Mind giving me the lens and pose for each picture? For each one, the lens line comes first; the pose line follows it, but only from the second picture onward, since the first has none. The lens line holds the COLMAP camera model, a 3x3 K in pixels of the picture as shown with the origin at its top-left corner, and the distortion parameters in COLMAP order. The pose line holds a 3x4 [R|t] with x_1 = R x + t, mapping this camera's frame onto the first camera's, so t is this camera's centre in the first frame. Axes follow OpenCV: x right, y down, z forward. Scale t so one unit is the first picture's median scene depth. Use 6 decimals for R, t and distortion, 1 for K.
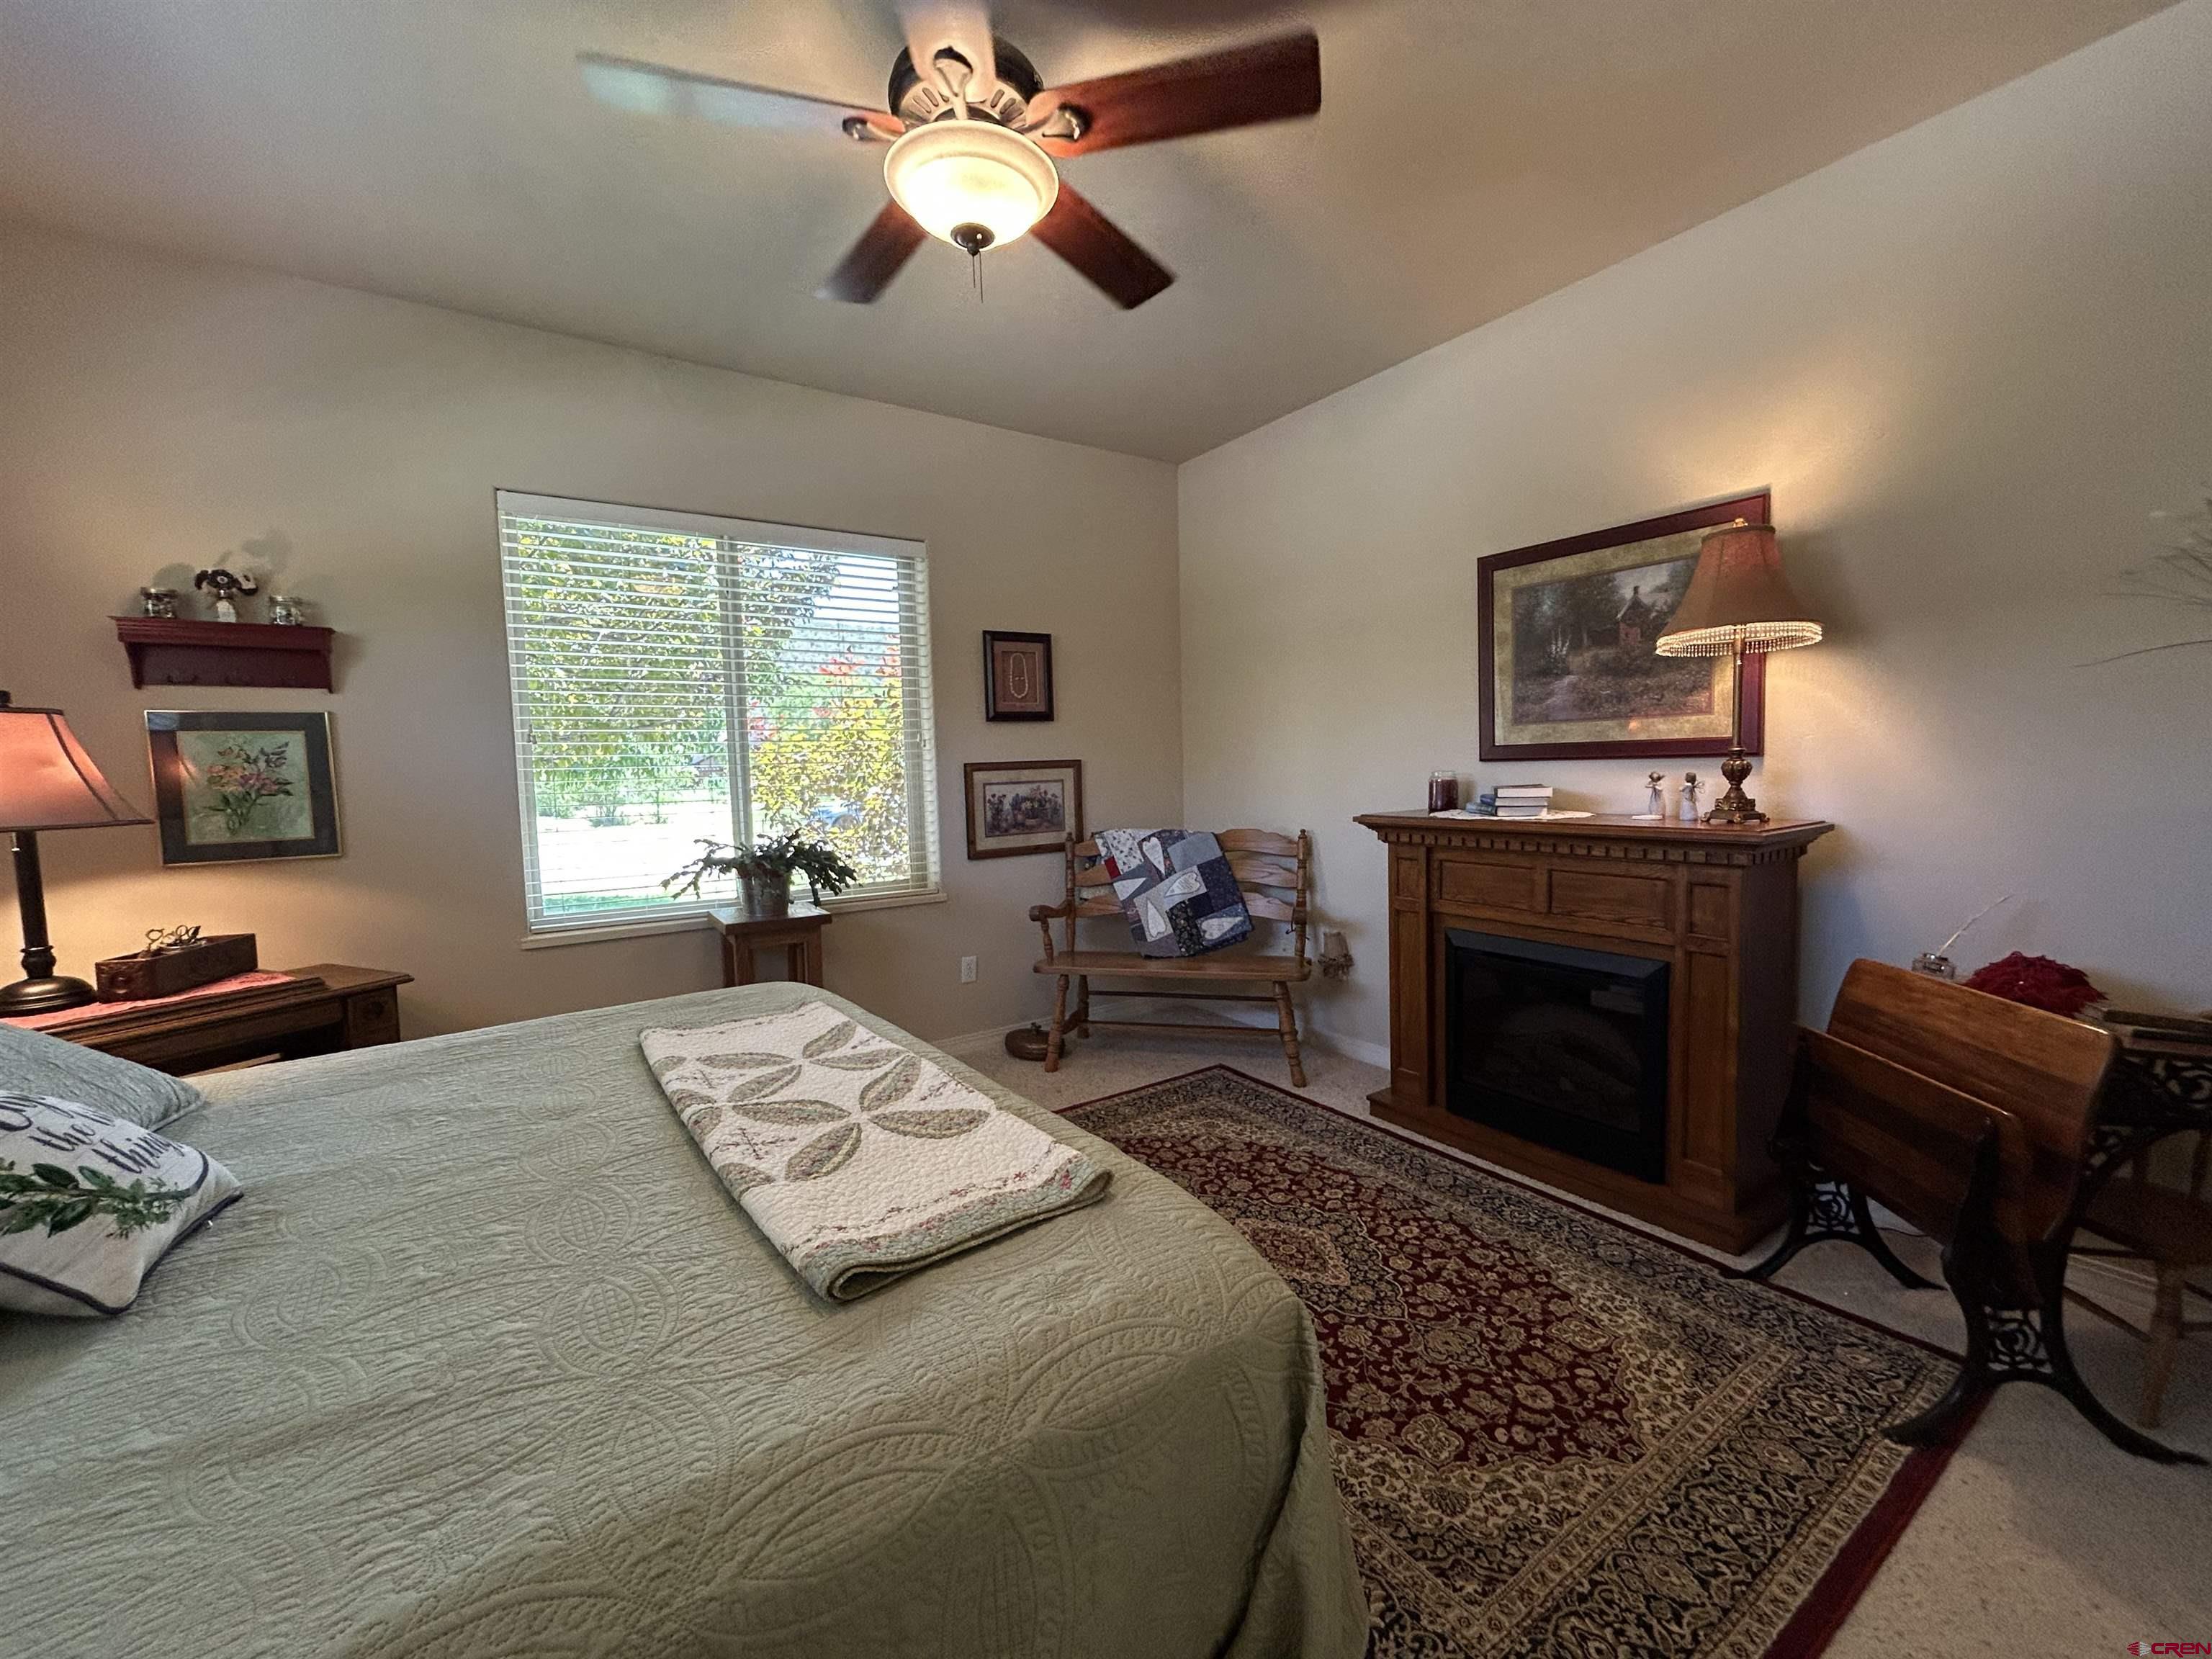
lens RADIAL K [[890.2, 0, 1103.7], [0, 890.2, 817.7], [0, 0, 1]] dist [0.001472, -0.002212]
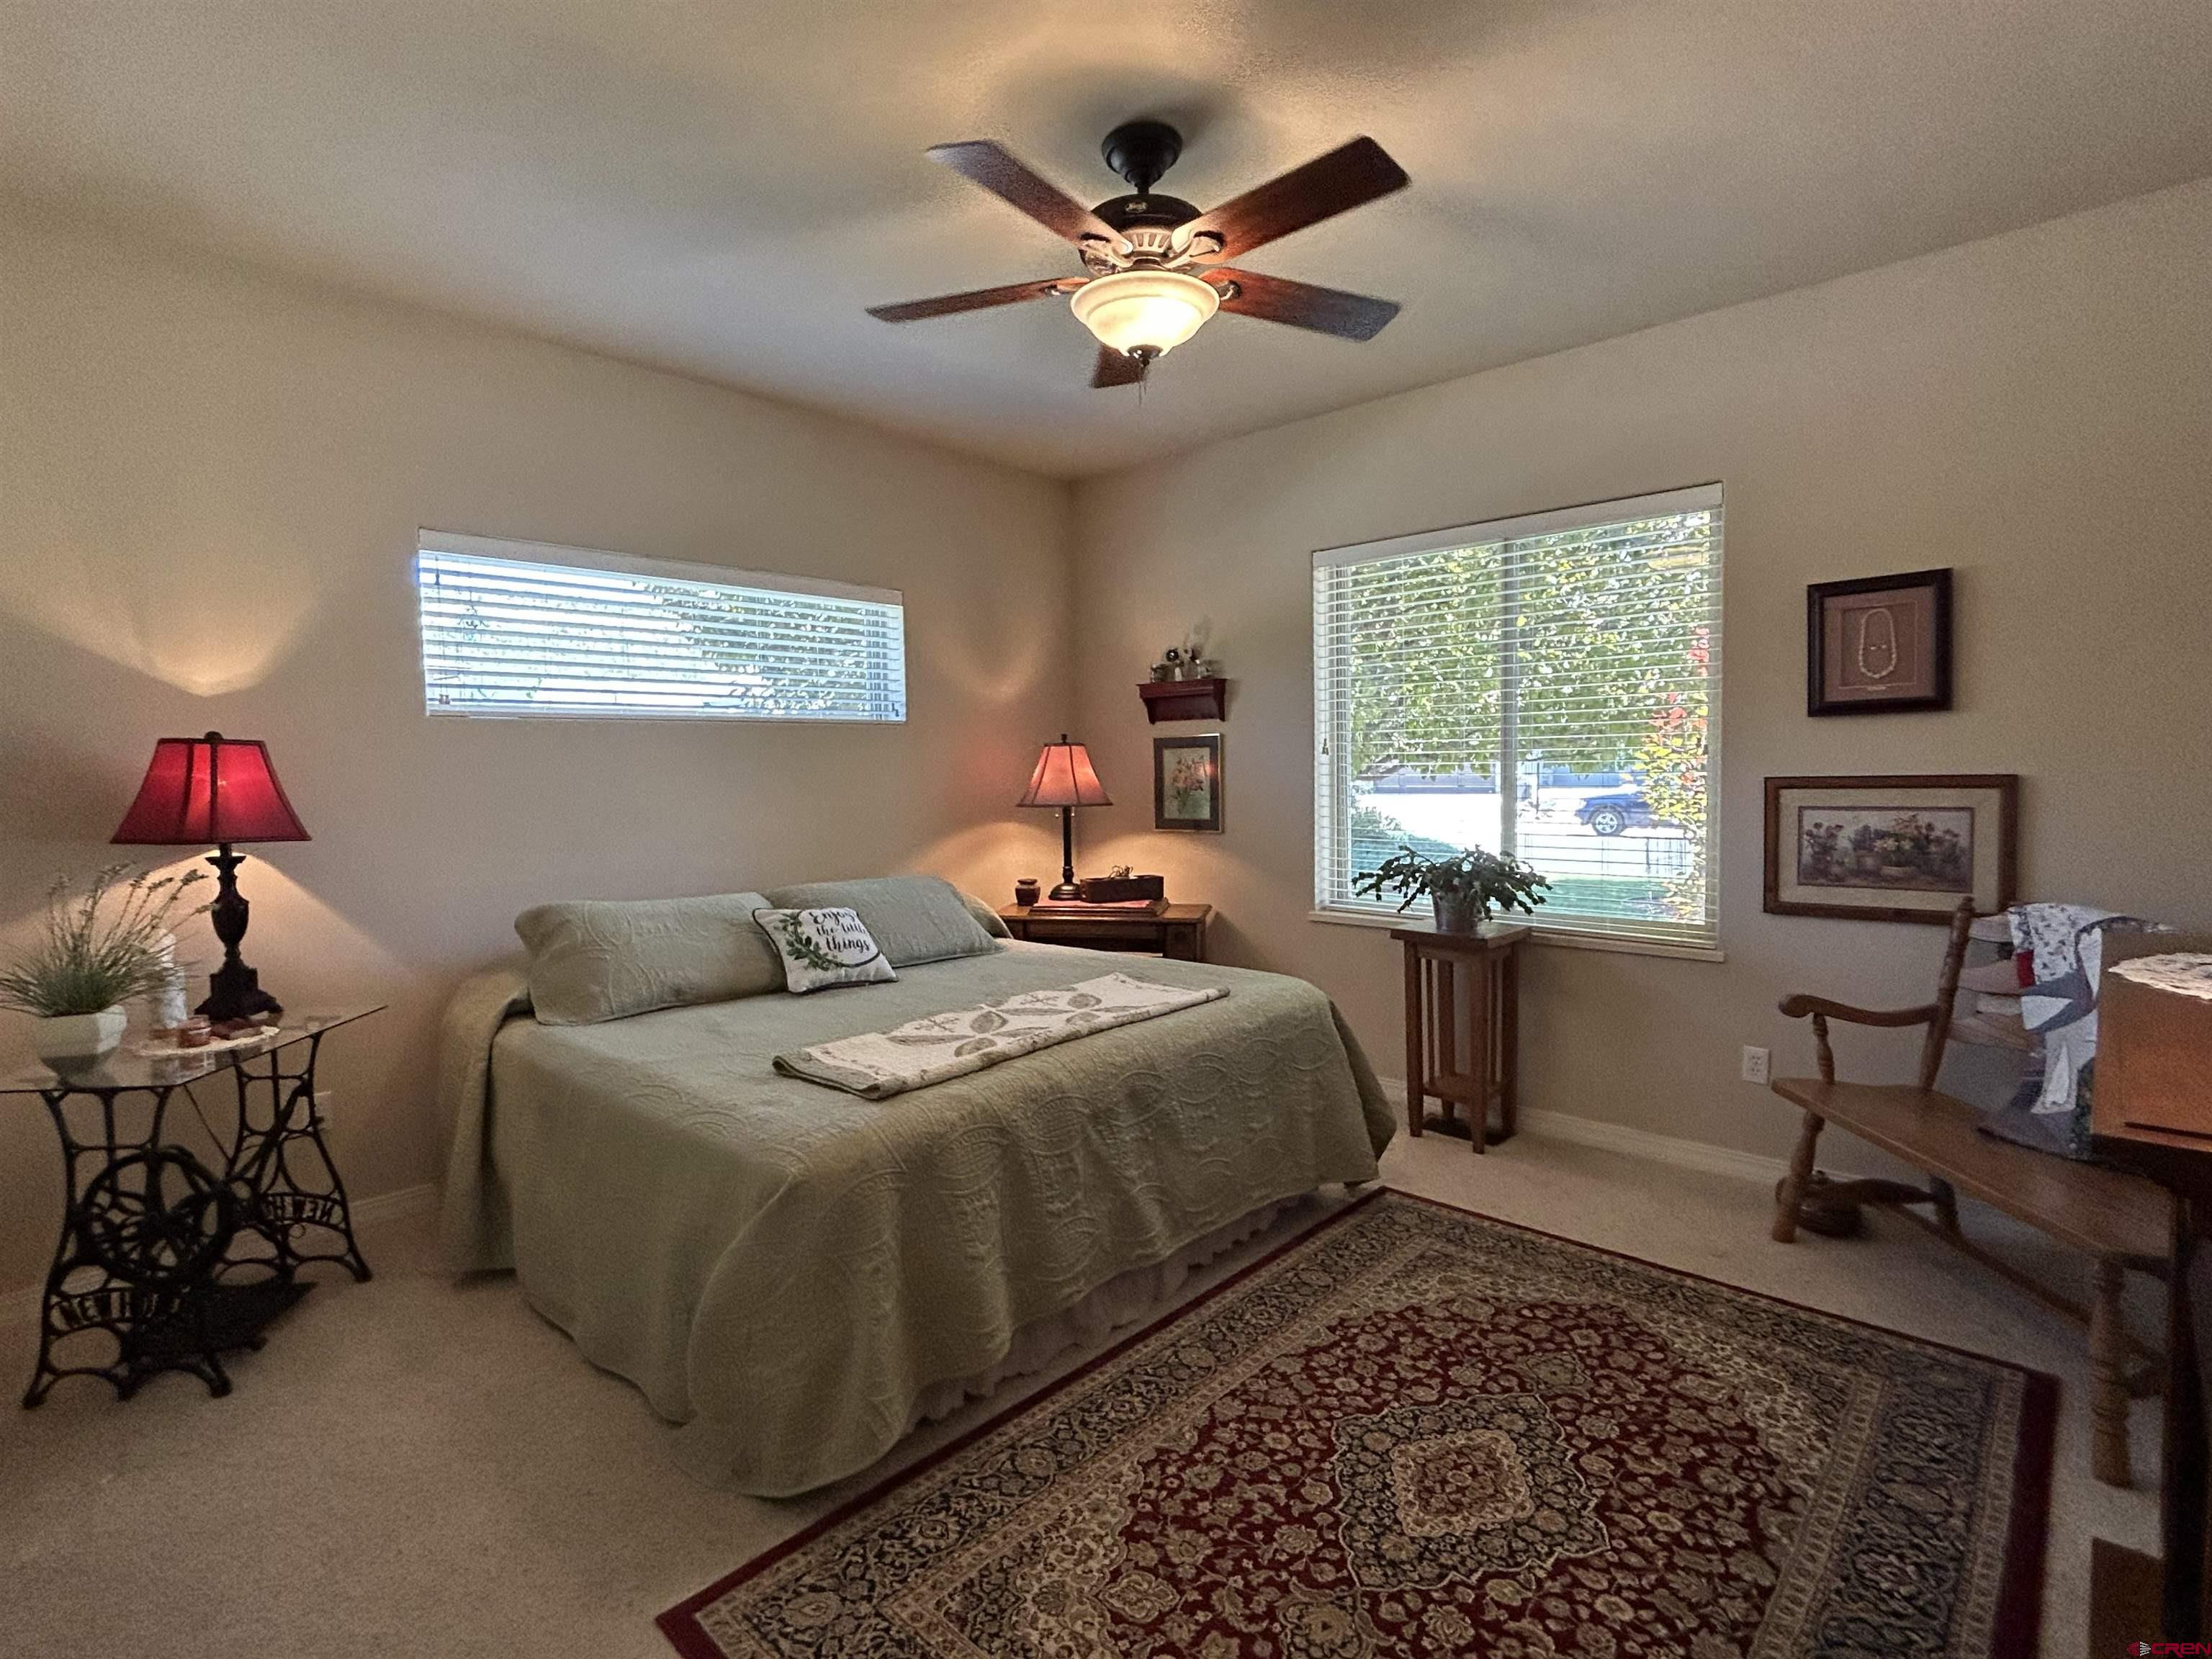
lens RADIAL K [[1062.6, 0, 1109.7], [0, 1062.6, 818.1], [0, 0, 1]] dist [-0.003472, 0.002074]
pose [[0.225277, 0.071519, -0.971666, 0.712187], [-0.047416, 0.996925, 0.062385, -0.072861], [0.973140, 0.032018, 0.227976, 0.377823]]
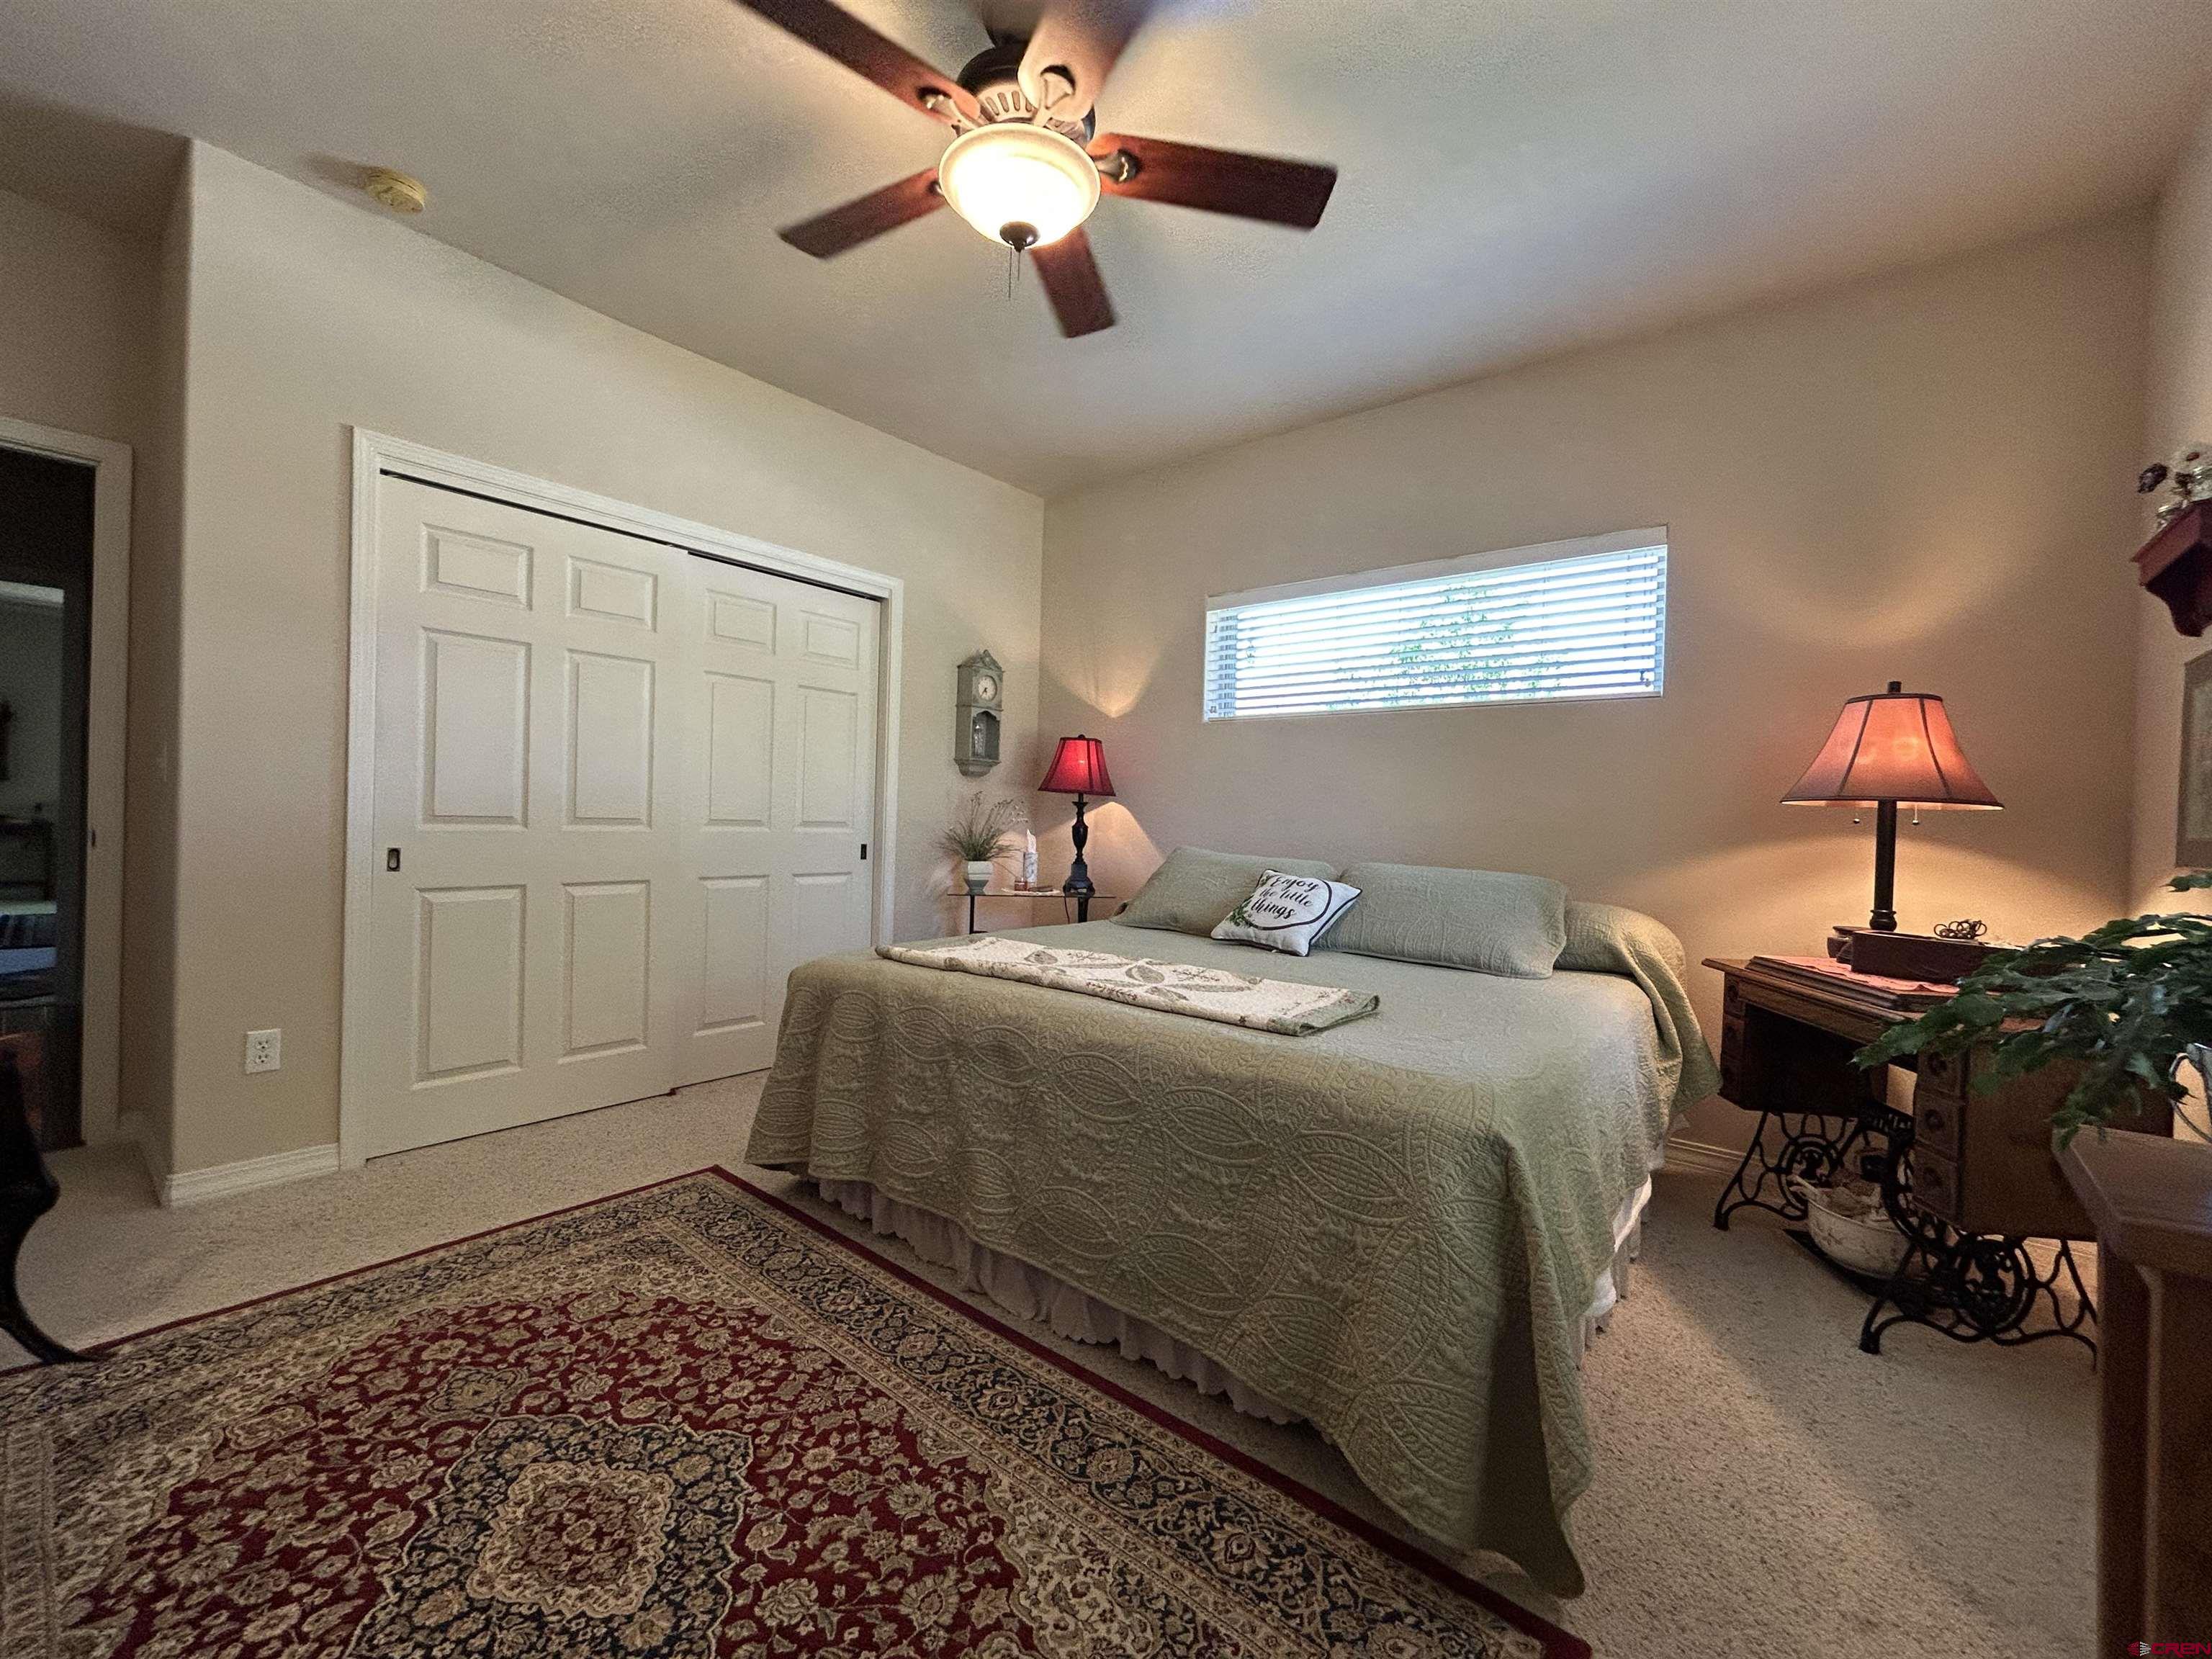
lens RADIAL K [[890.2, 0, 1112.1], [0, 890.2, 838.3], [0, 0, 1]] dist [0.001472, -0.002212]
pose [[-0.956518, 0.002345, -0.291664, 0.033926], [-0.023557, 0.996080, 0.085266, -0.011919], [0.290721, 0.088430, -0.952713, 1.202280]]
